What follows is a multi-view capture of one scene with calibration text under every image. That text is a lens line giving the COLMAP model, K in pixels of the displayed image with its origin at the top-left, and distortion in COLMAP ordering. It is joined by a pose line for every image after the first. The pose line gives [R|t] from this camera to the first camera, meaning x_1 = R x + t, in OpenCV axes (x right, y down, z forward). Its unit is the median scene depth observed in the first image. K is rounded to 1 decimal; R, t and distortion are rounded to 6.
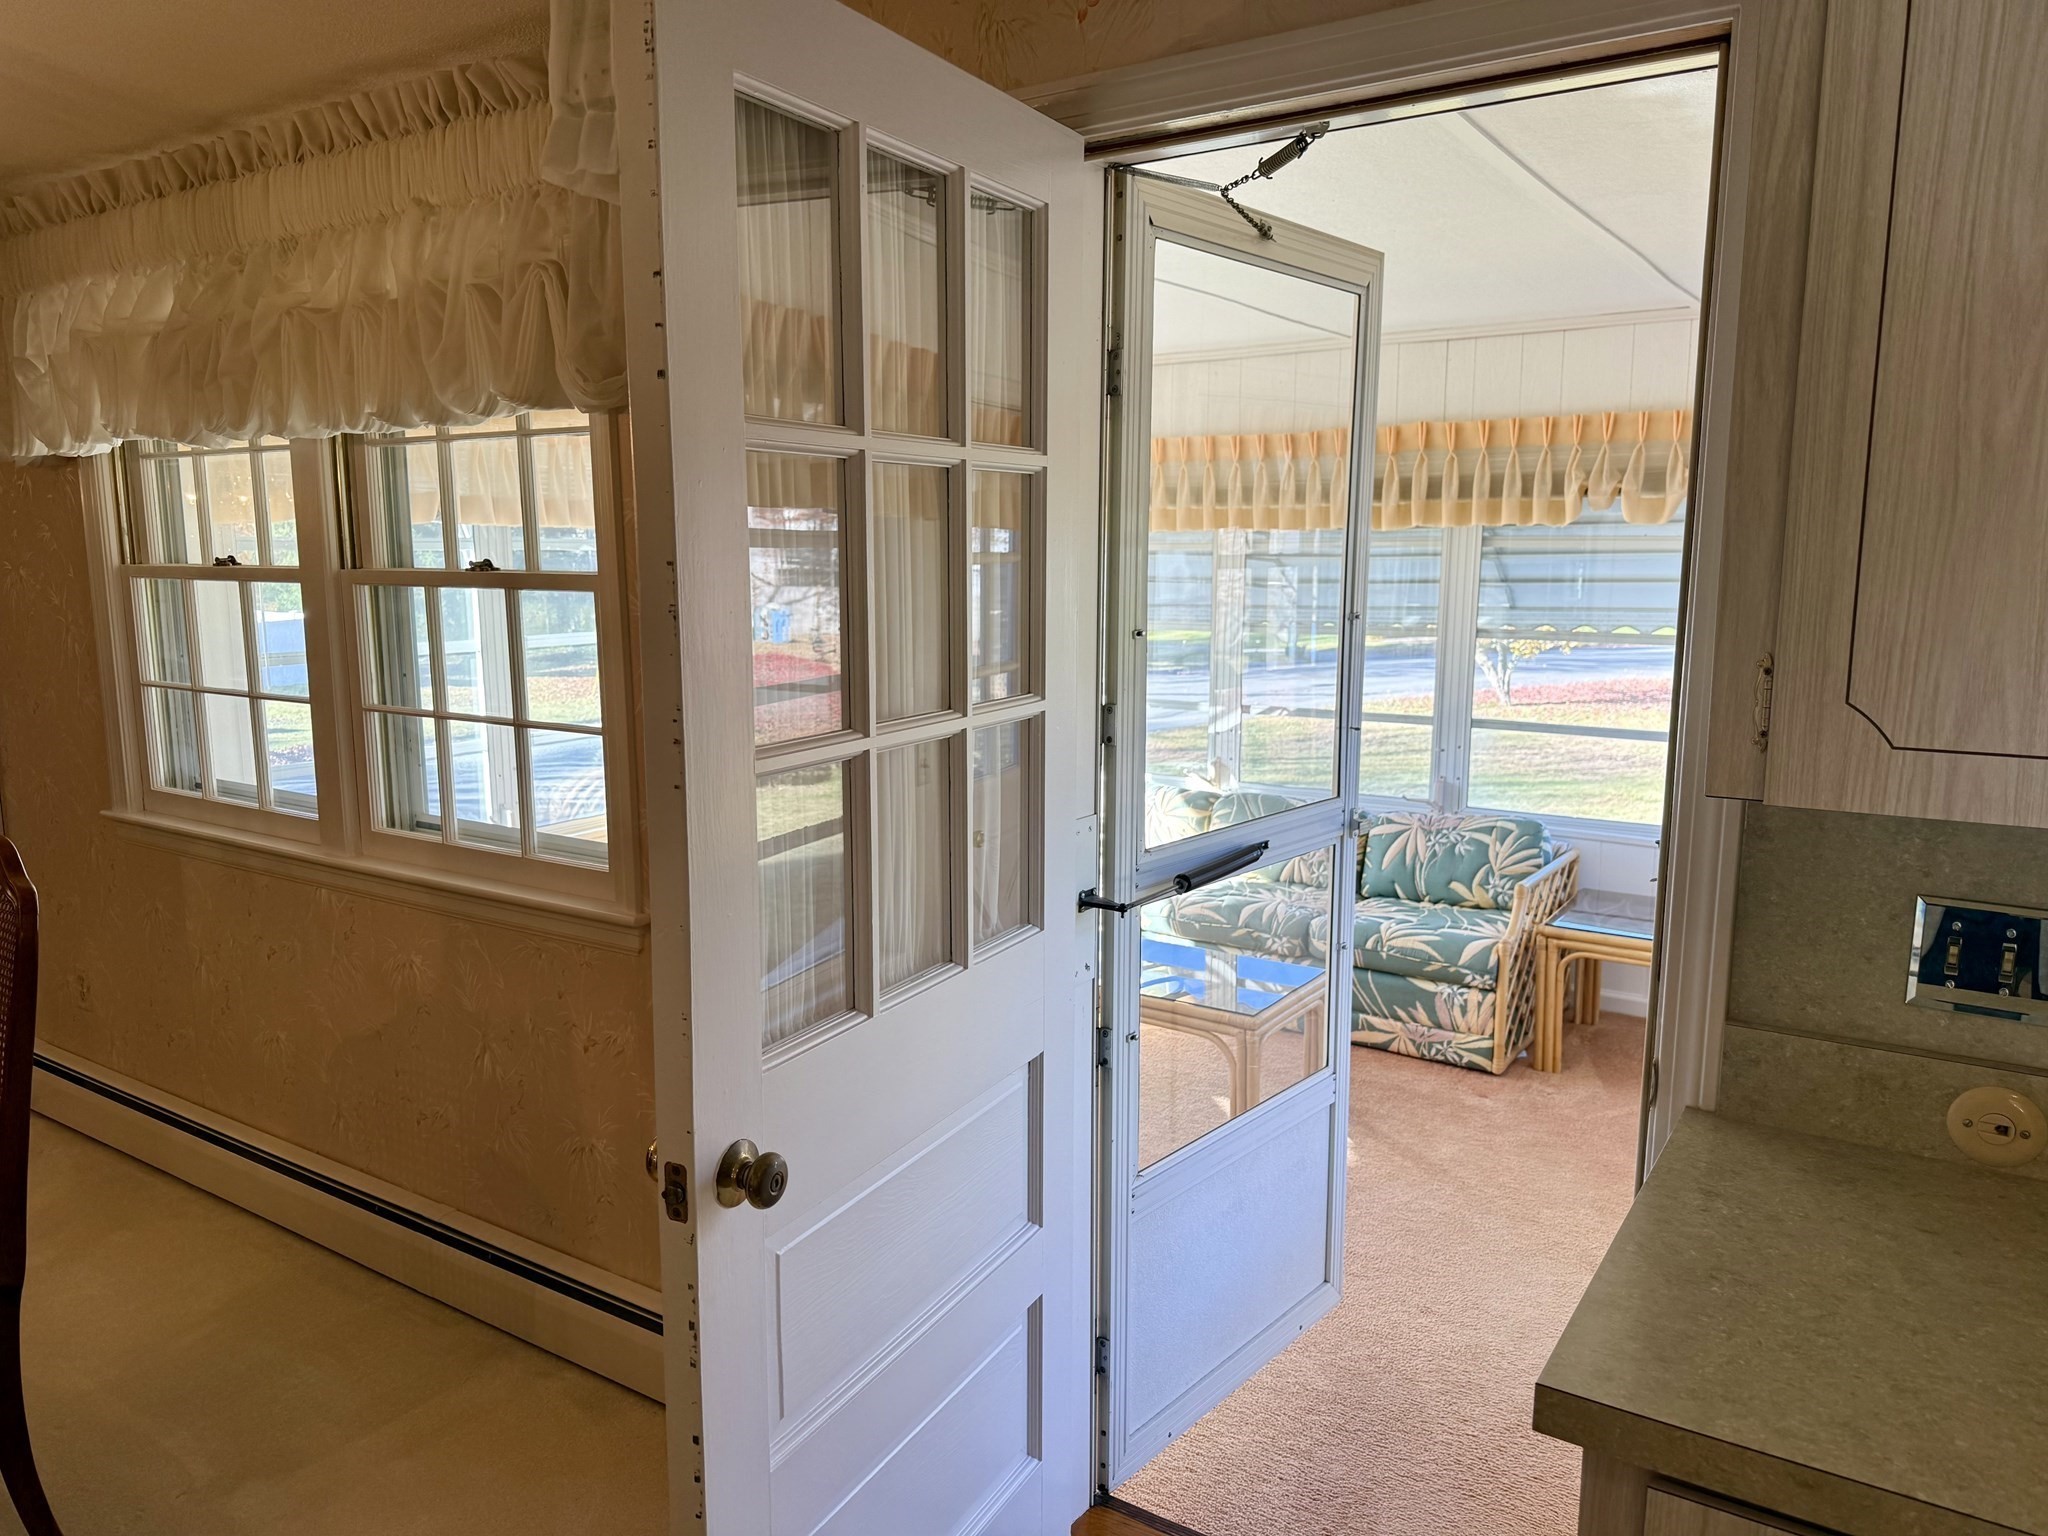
lens RADIAL K [[1453.1, 0, 1017.1], [0, 1453.1, 774.8], [0, 0, 1]] dist [0.007039, -0.004629]
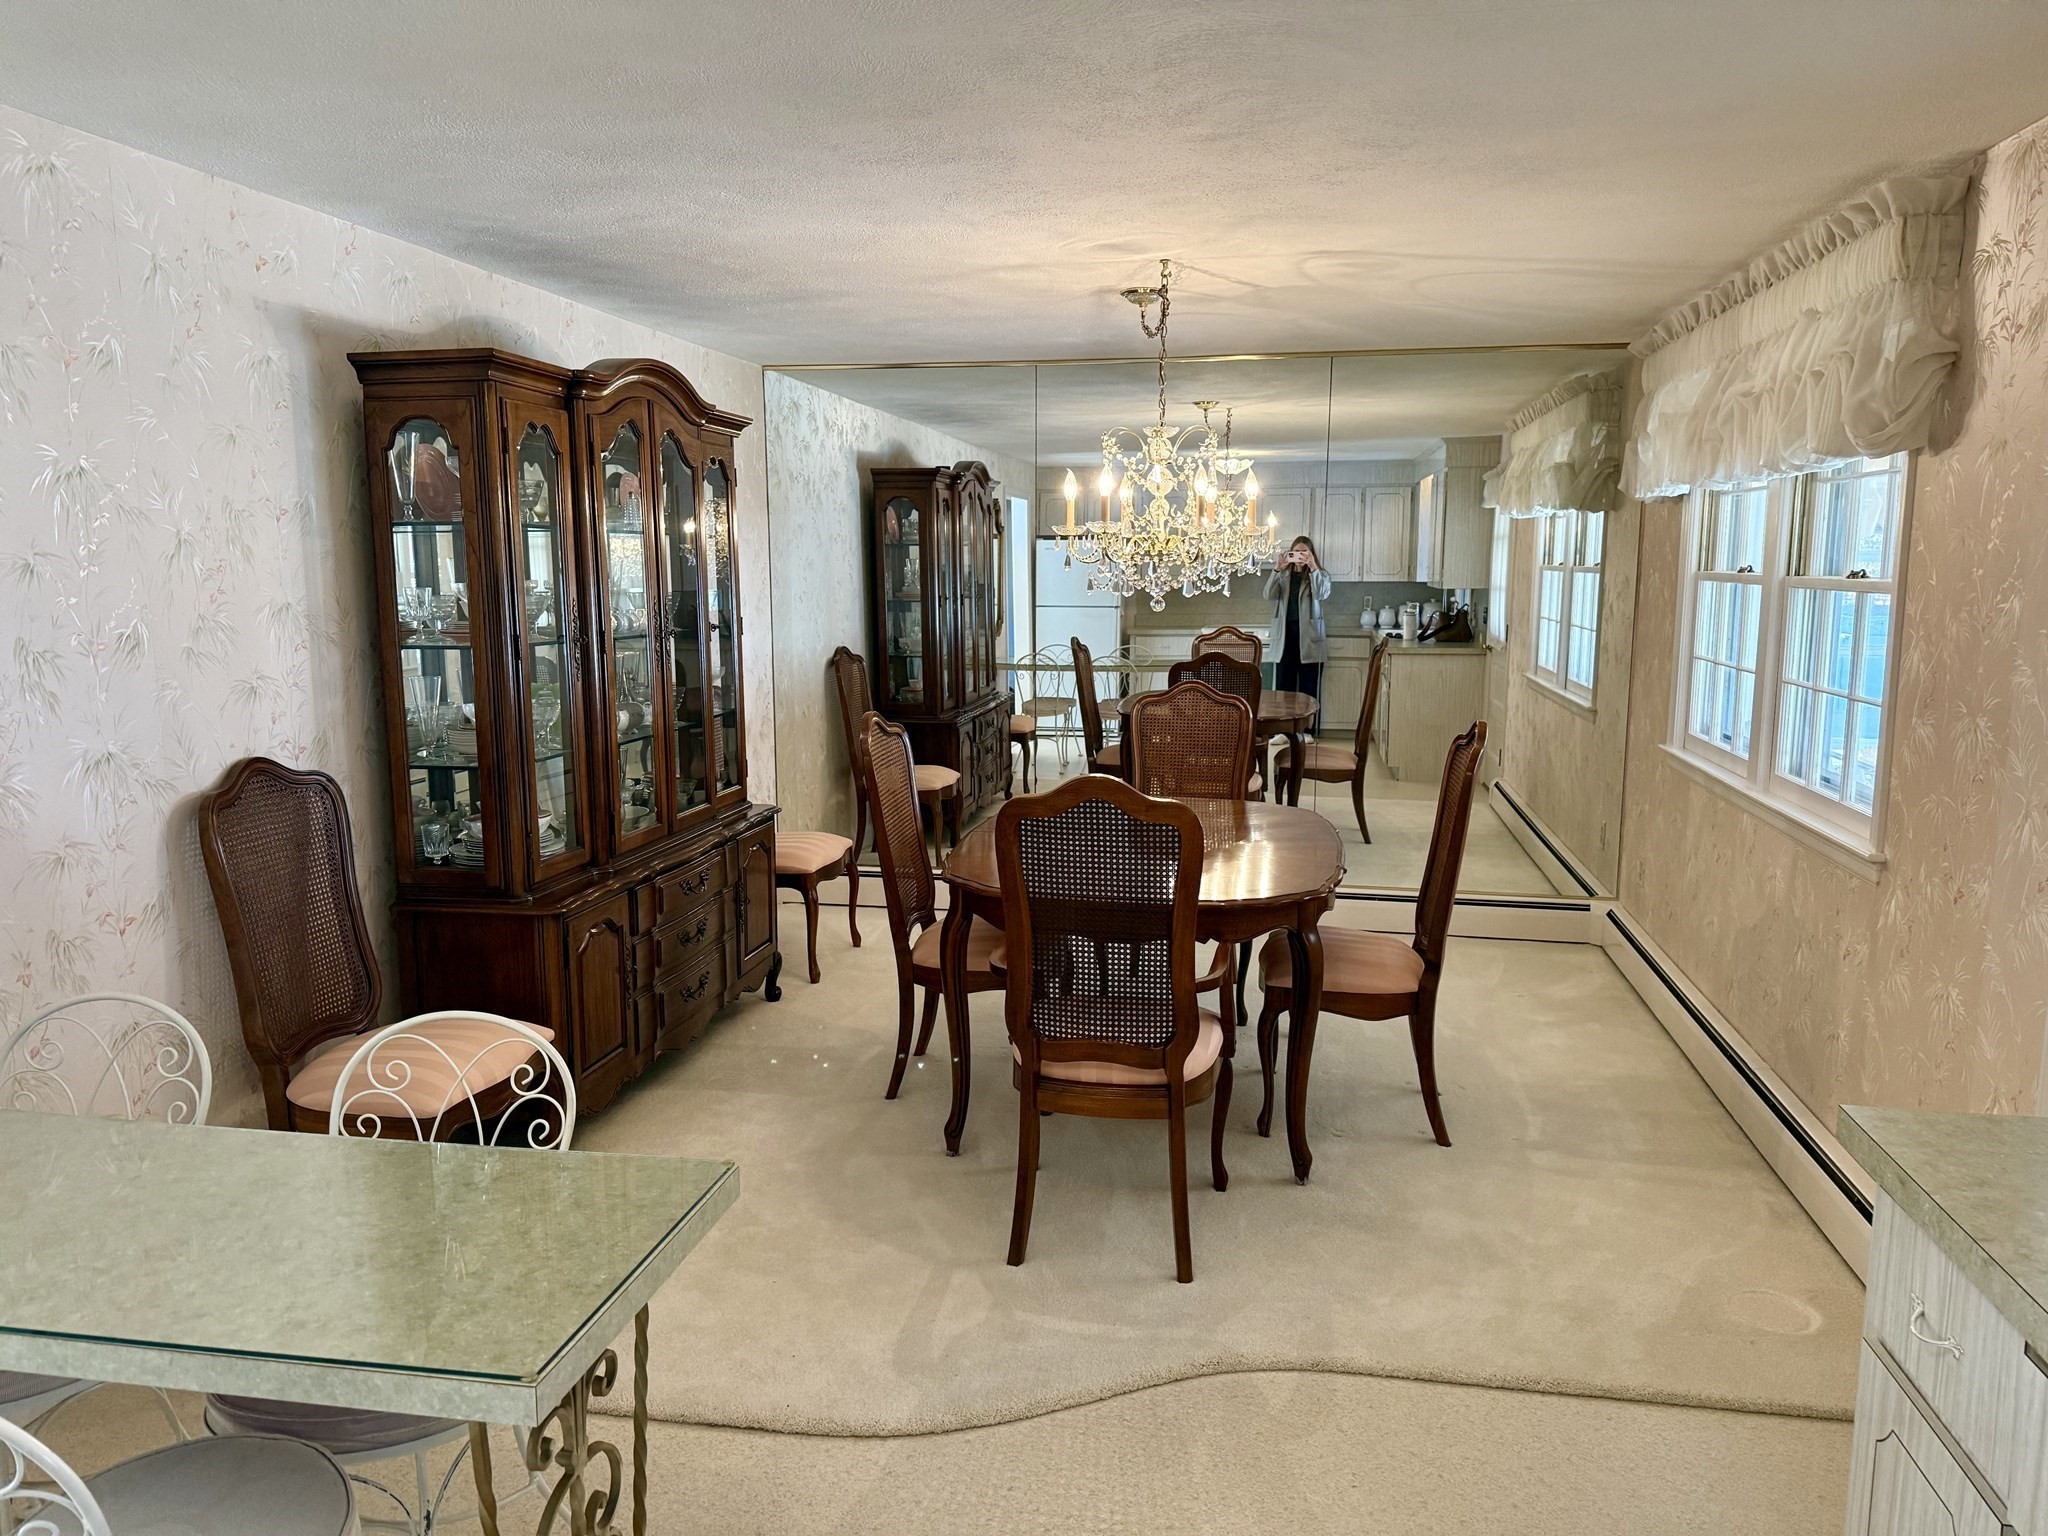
lens RADIAL K [[1453.1, 0, 1027.0], [0, 1453.1, 772.5], [0, 0, 1]] dist [0.007039, -0.004629]
pose [[0.397512, 0.139768, -0.906890, 0.808517], [-0.148709, 0.985079, 0.086635, 0.039400], [0.905466, 0.100424, 0.412366, -0.270014]]
